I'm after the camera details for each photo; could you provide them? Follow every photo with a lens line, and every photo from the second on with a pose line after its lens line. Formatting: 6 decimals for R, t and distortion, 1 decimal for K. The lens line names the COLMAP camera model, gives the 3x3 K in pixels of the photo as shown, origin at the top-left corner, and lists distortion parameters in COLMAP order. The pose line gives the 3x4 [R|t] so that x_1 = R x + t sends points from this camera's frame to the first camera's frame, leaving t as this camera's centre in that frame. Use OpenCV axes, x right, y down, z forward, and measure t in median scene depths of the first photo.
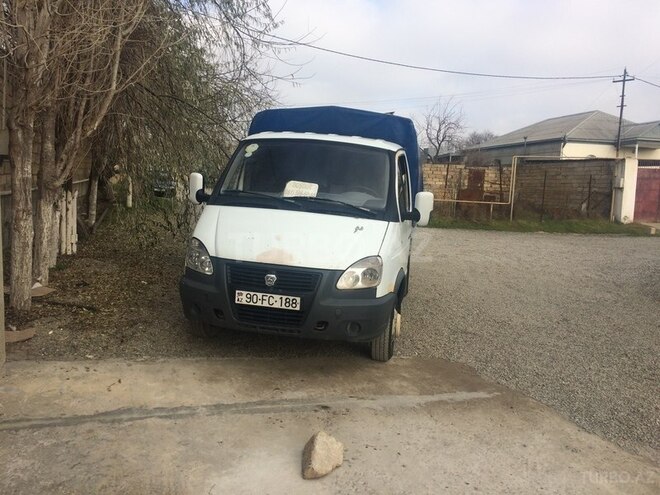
lens RADIAL K [[573.5, 0, 309.9], [0, 573.5, 250.7], [0, 0, 1]] dist [0.094612, -0.120825]
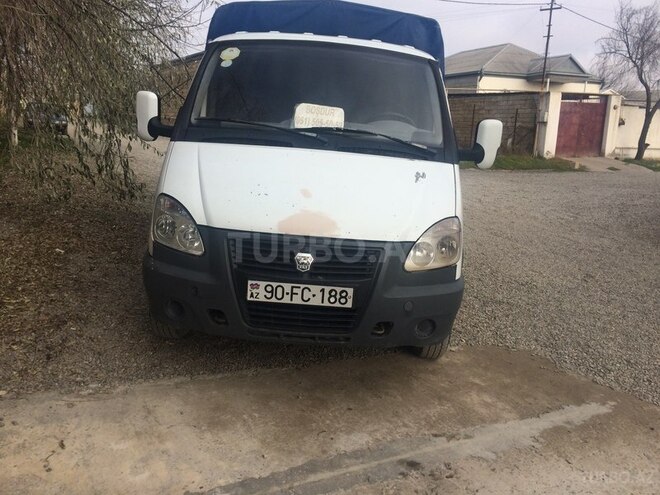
lens RADIAL K [[573.5, 0, 309.9], [0, 573.5, 250.7], [0, 0, 1]] dist [0.094612, -0.120825]
pose [[0.985123, -0.038544, 0.167473, -0.145172], [0.020508, 0.993927, 0.108118, -0.025098], [-0.170623, -0.103075, 0.979930, 0.337195]]
